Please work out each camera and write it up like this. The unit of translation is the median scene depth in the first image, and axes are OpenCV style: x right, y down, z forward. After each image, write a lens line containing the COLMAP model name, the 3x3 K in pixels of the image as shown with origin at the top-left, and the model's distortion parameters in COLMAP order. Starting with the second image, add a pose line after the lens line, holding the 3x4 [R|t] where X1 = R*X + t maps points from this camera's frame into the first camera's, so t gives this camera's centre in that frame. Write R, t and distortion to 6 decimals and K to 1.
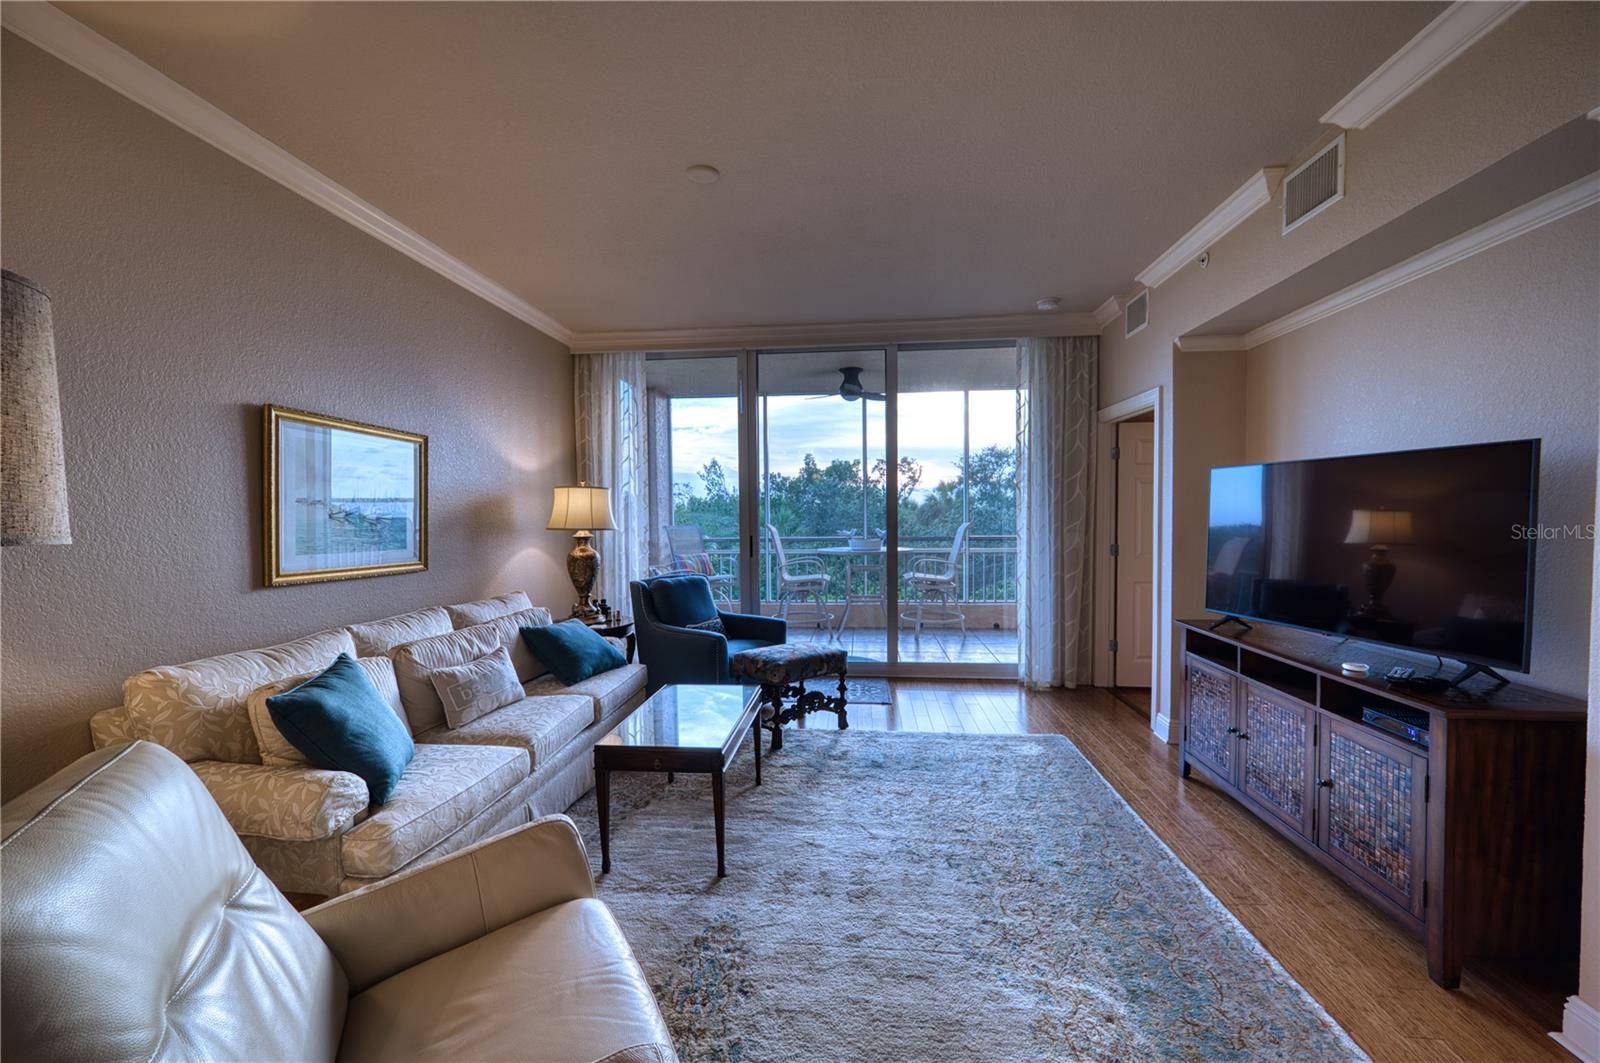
lens RADIAL K [[626.8, 0, 797.4], [0, 626.8, 531.0], [0, 0, 1]] dist [-0.007004, 0.000131]
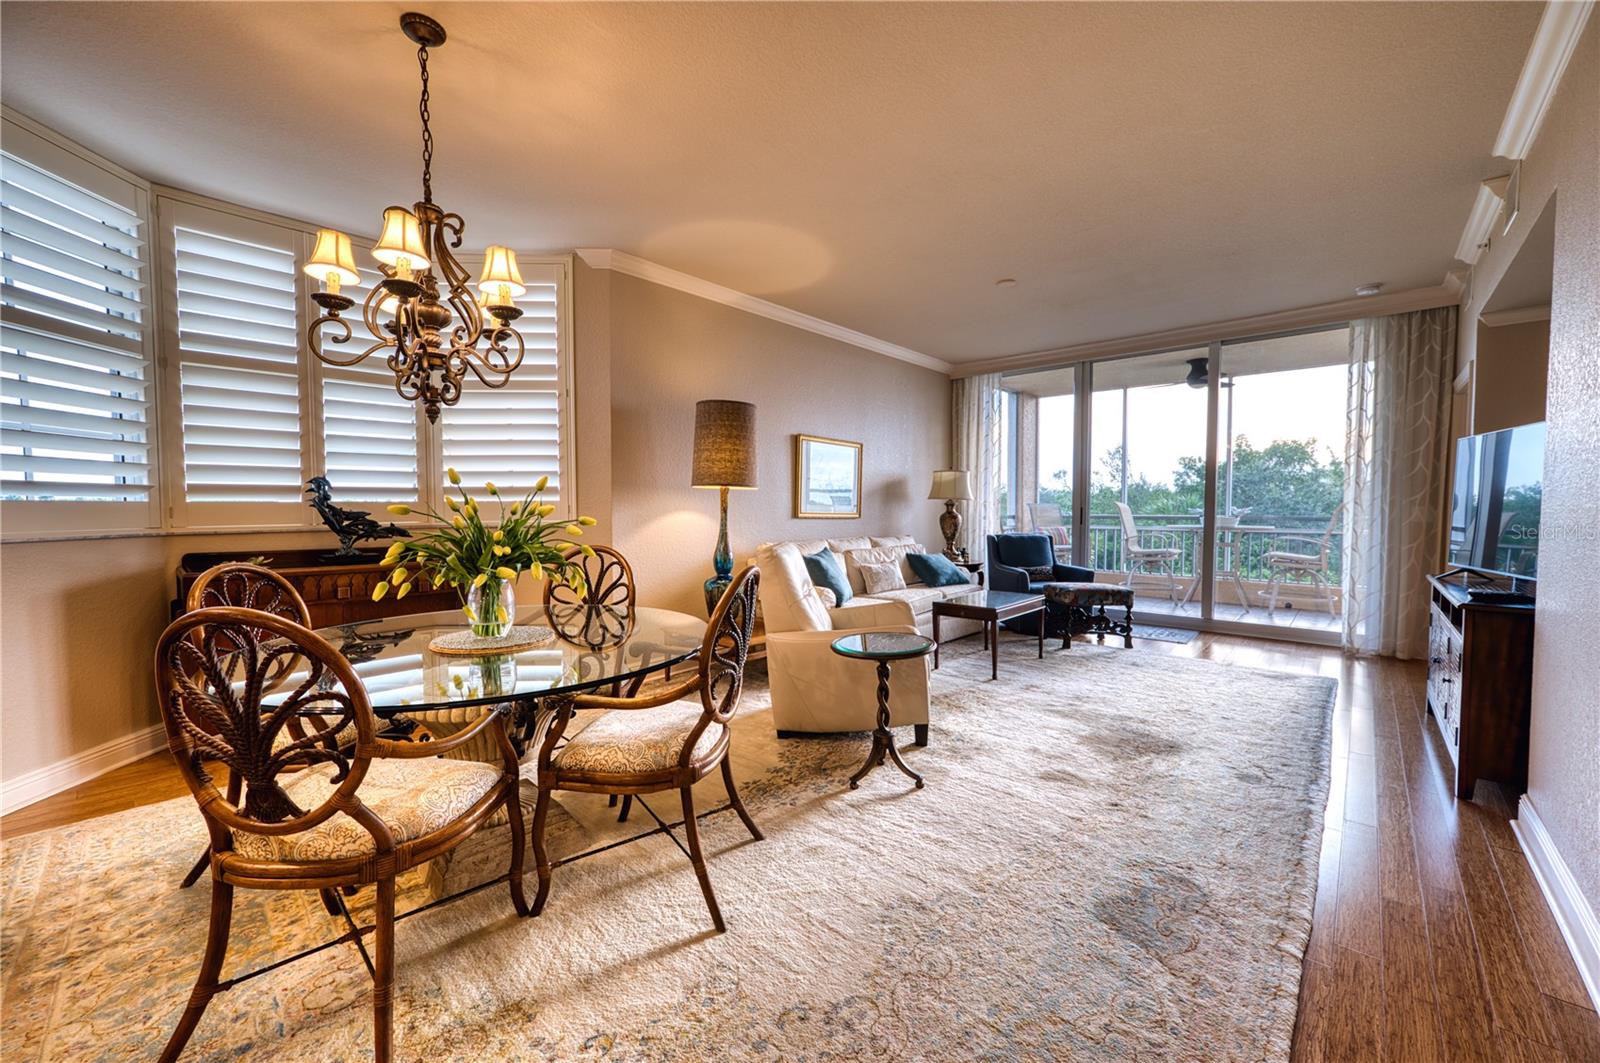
lens RADIAL K [[626.8, 0, 797.4], [0, 626.8, 531.0], [0, 0, 1]] dist [-0.007004, 0.000131]
pose [[0.804515, 0.032769, -0.593028, 0.247226], [-0.023754, 0.999453, 0.023001, 0.045576], [0.593458, -0.004418, 0.804853, -0.415313]]
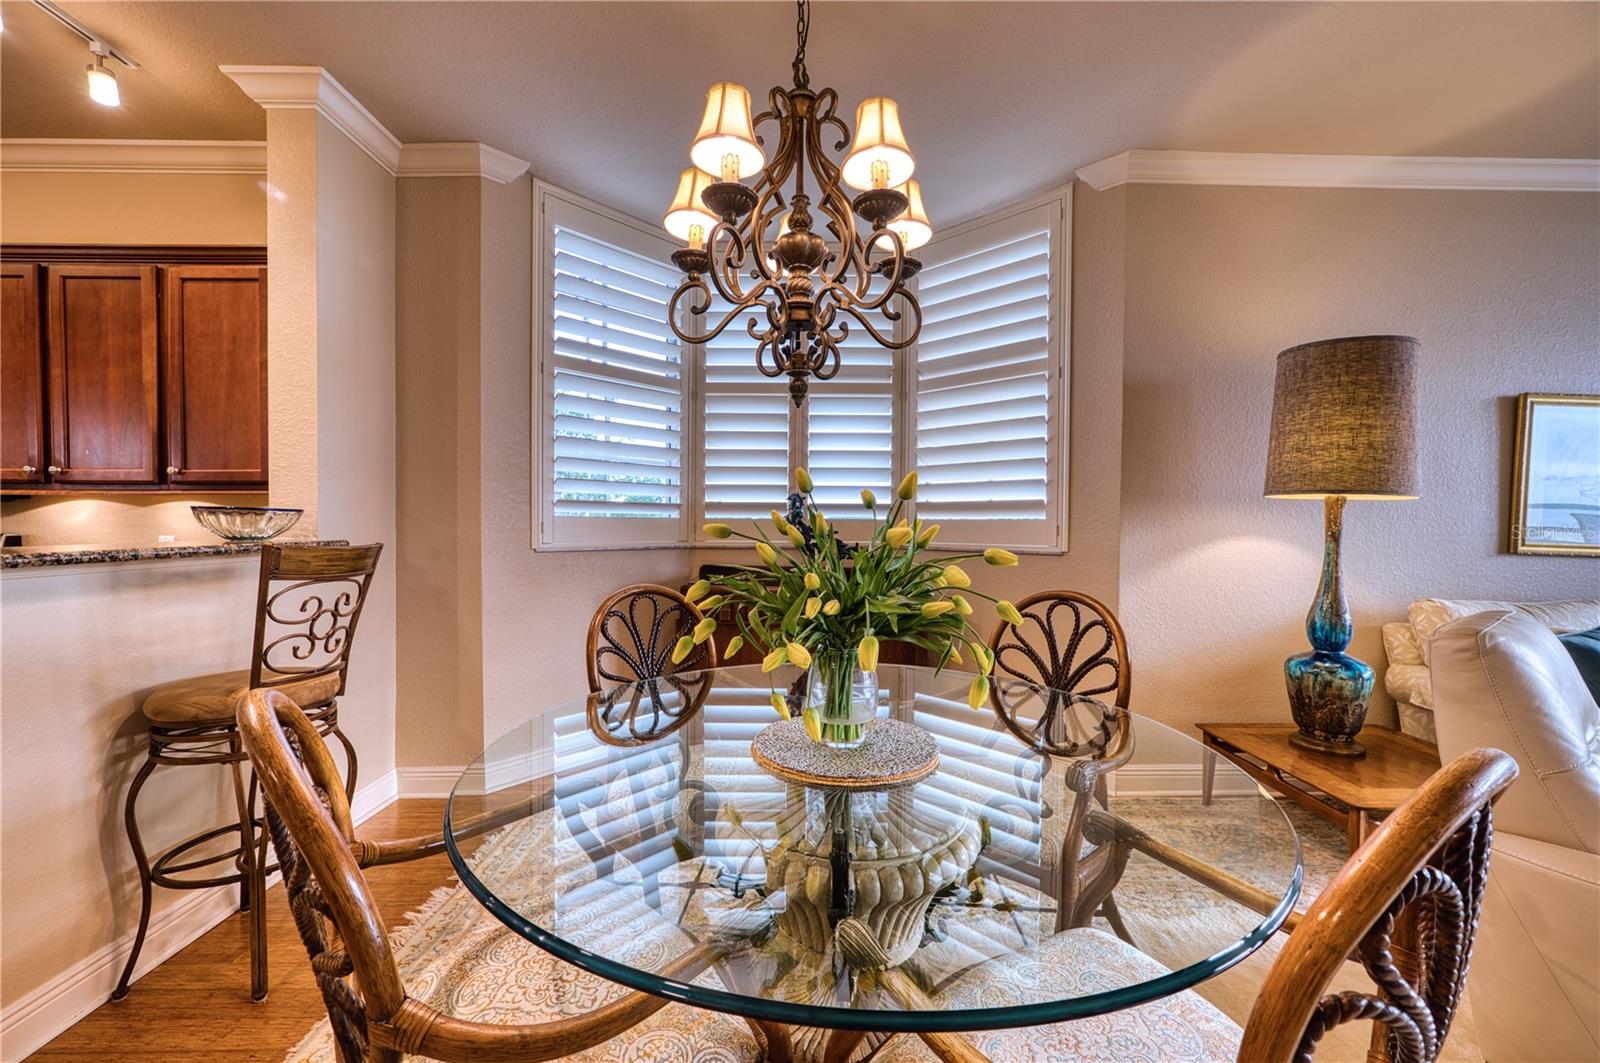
lens RADIAL K [[621.2, 0, 793.7], [0, 621.2, 532.1], [0, 0, 1]] dist [-0.008995, 0.000303]
pose [[0.109397, 0.027095, -0.993629, 0.065047], [-0.038578, 0.998991, 0.022994, 0.040270], [0.993249, 0.035816, 0.110332, -0.231055]]
